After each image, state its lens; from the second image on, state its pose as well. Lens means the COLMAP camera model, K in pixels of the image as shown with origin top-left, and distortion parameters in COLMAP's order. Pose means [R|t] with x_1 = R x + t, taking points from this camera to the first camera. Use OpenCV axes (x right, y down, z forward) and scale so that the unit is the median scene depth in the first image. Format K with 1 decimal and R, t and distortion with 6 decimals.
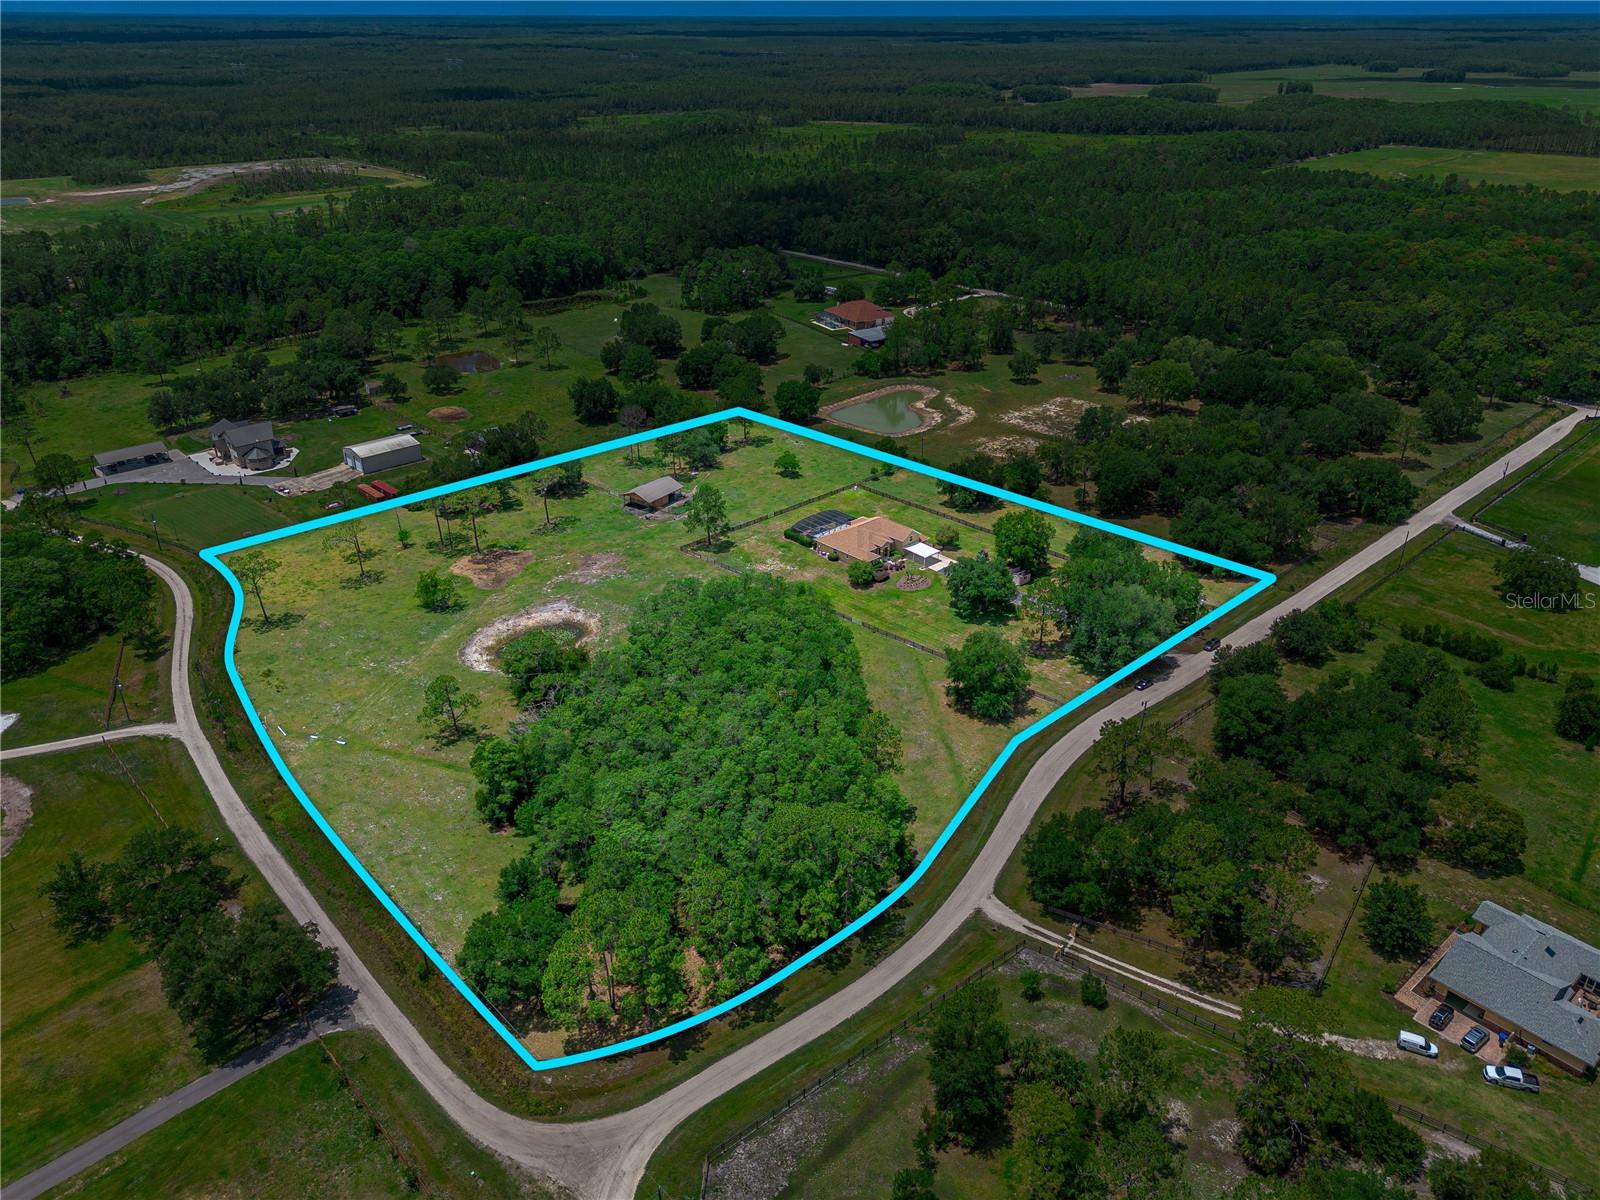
lens RADIAL K [[1143.5, 0, 800.0], [0, 1143.5, 600.0], [0, 0, 1]] dist [0.085951, -0.086773]
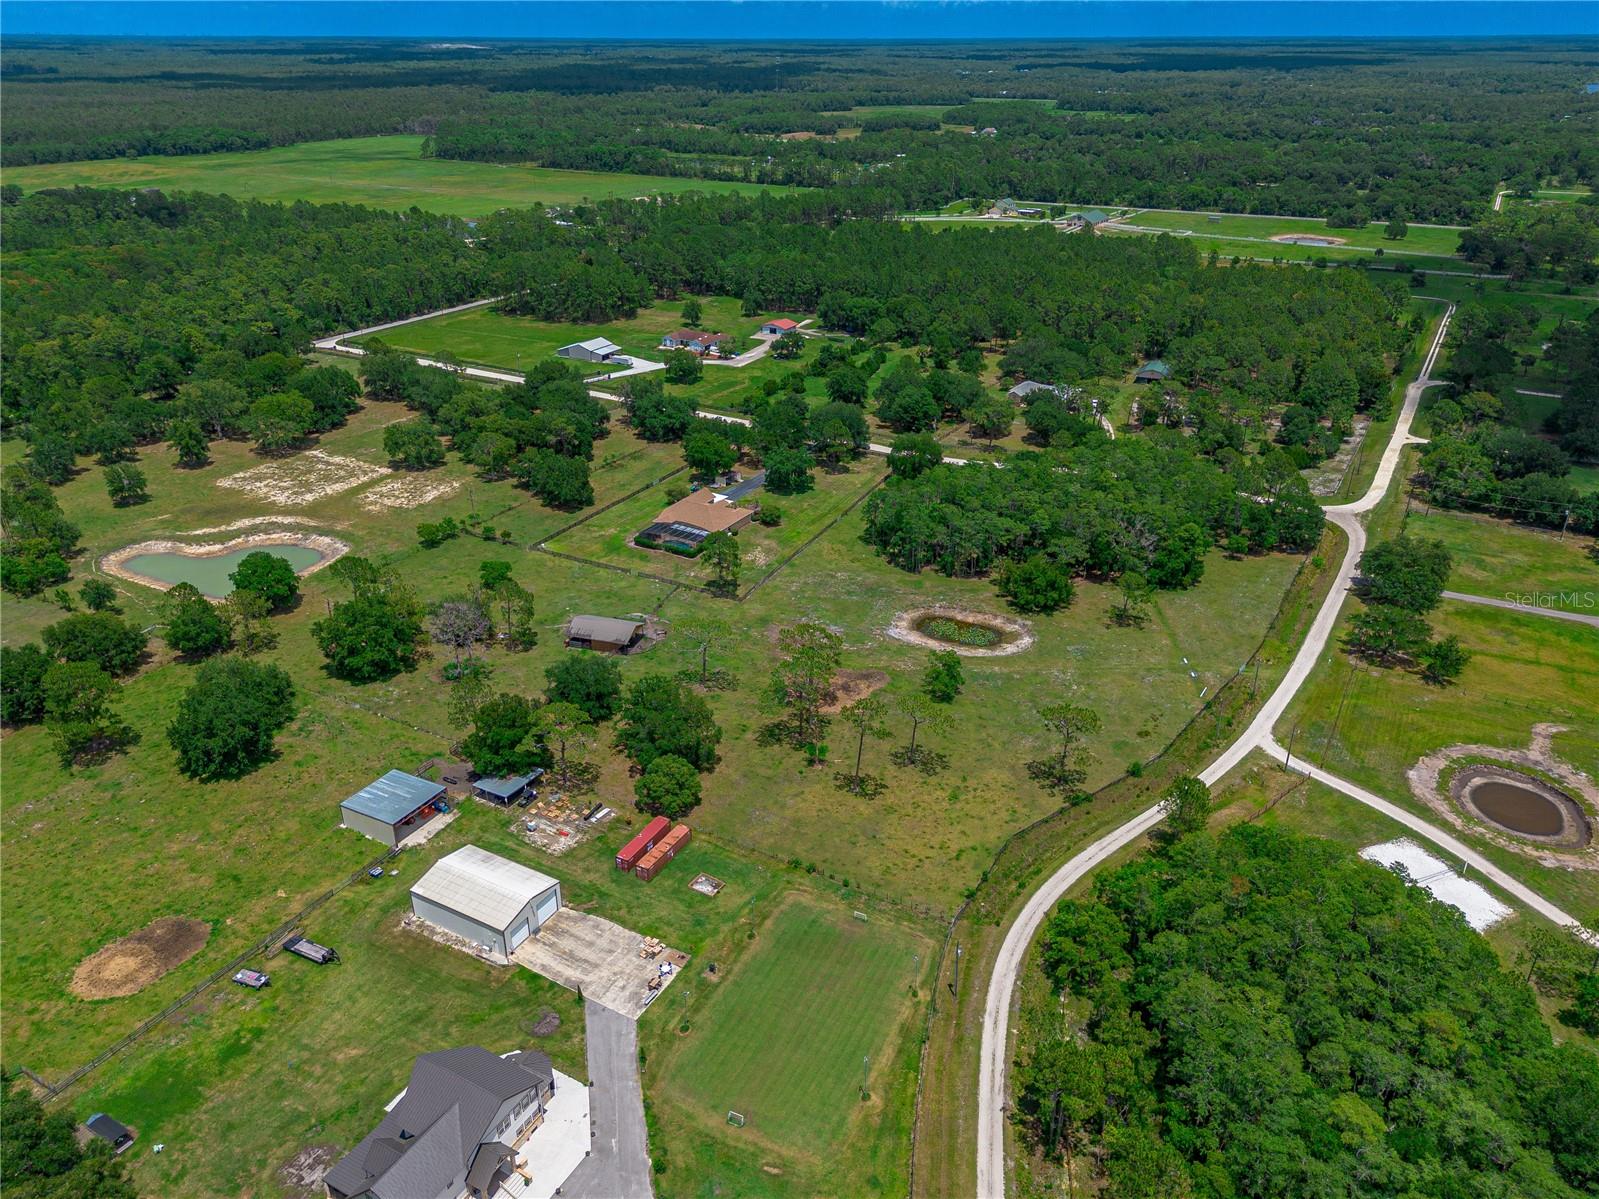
lens RADIAL K [[1142.8, 0, 799.5], [0, 1142.8, 599.5], [0, 0, 1]] dist [0.085951, -0.086773]
pose [[-0.290882, -0.419619, 0.859830, -0.701866], [0.433010, 0.743645, 0.509406, -0.380874], [-0.853165, 0.520492, -0.034614, 0.748291]]
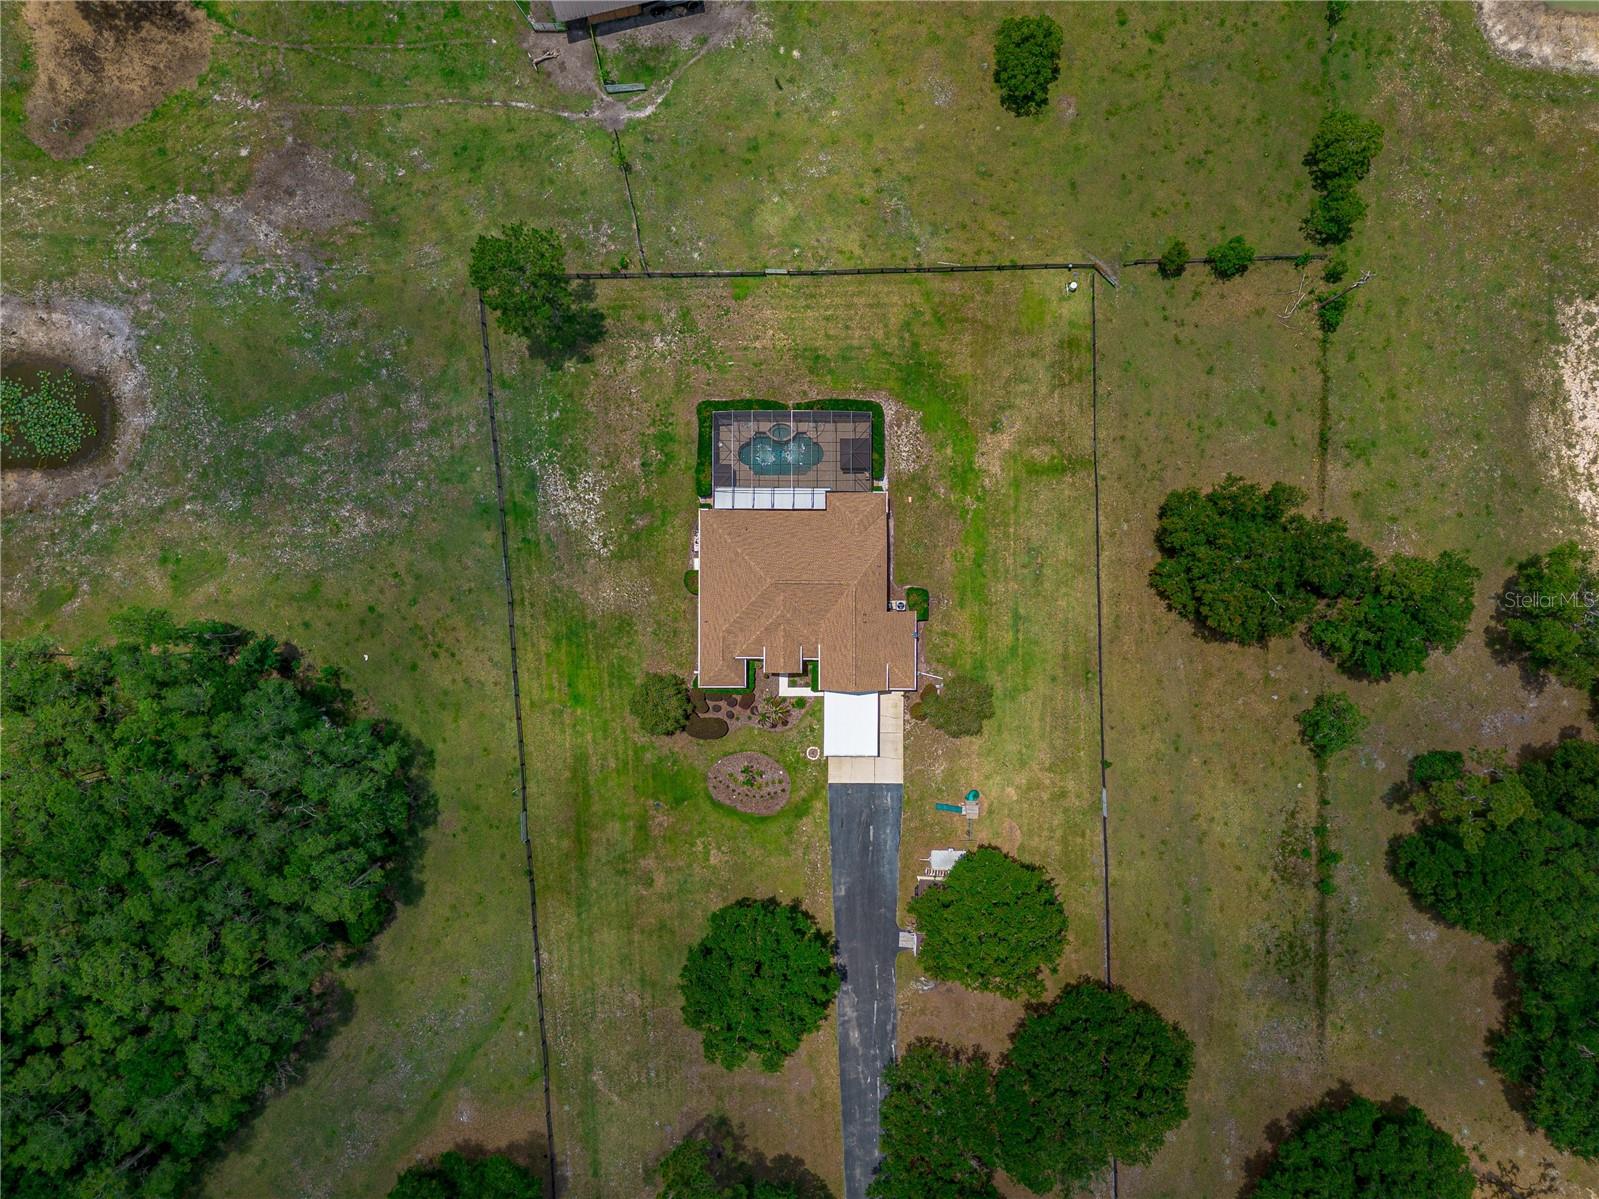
lens RADIAL K [[1162.3, 0, 799.5], [0, 1162.3, 599.5], [0, 0, 1]] dist [0.082787, -0.072259]
pose [[0.728893, 0.684625, 0.002096, 0.044905], [-0.302278, 0.319073, 0.898232, -0.322634], [0.614283, -0.655348, 0.439517, 0.609439]]
